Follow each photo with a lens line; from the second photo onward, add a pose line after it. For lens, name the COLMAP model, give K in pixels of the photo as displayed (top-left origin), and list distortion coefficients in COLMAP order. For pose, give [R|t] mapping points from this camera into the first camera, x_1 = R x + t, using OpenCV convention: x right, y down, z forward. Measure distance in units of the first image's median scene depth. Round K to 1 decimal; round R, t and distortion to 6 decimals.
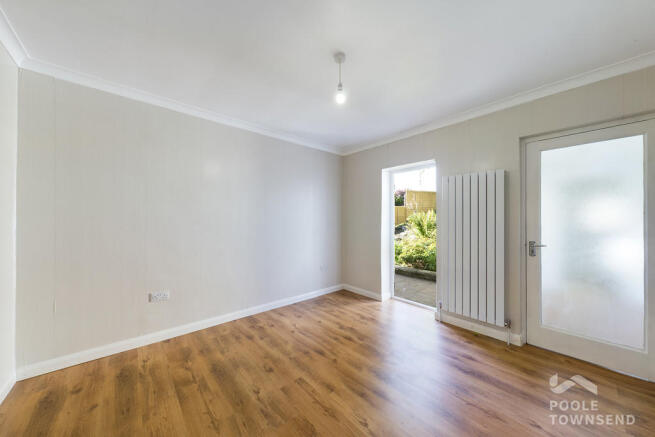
lens RADIAL K [[227.1, 0, 327.9], [0, 227.1, 219.2], [0, 0, 1]] dist [-0.001857, -0.000087]
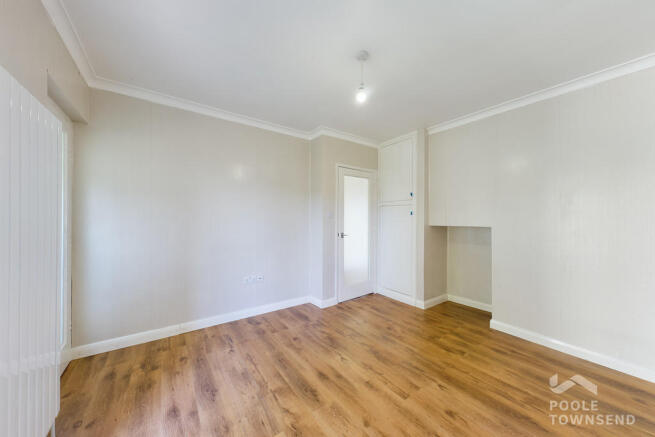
lens RADIAL K [[227.1, 0, 328.0], [0, 227.1, 219.0], [0, 0, 1]] dist [-0.001857, -0.000087]
pose [[-0.994563, -0.006456, 0.103932, 0.088328], [-0.007562, 0.999919, -0.010253, 0.016407], [-0.103858, -0.010983, -0.994532, 1.929669]]
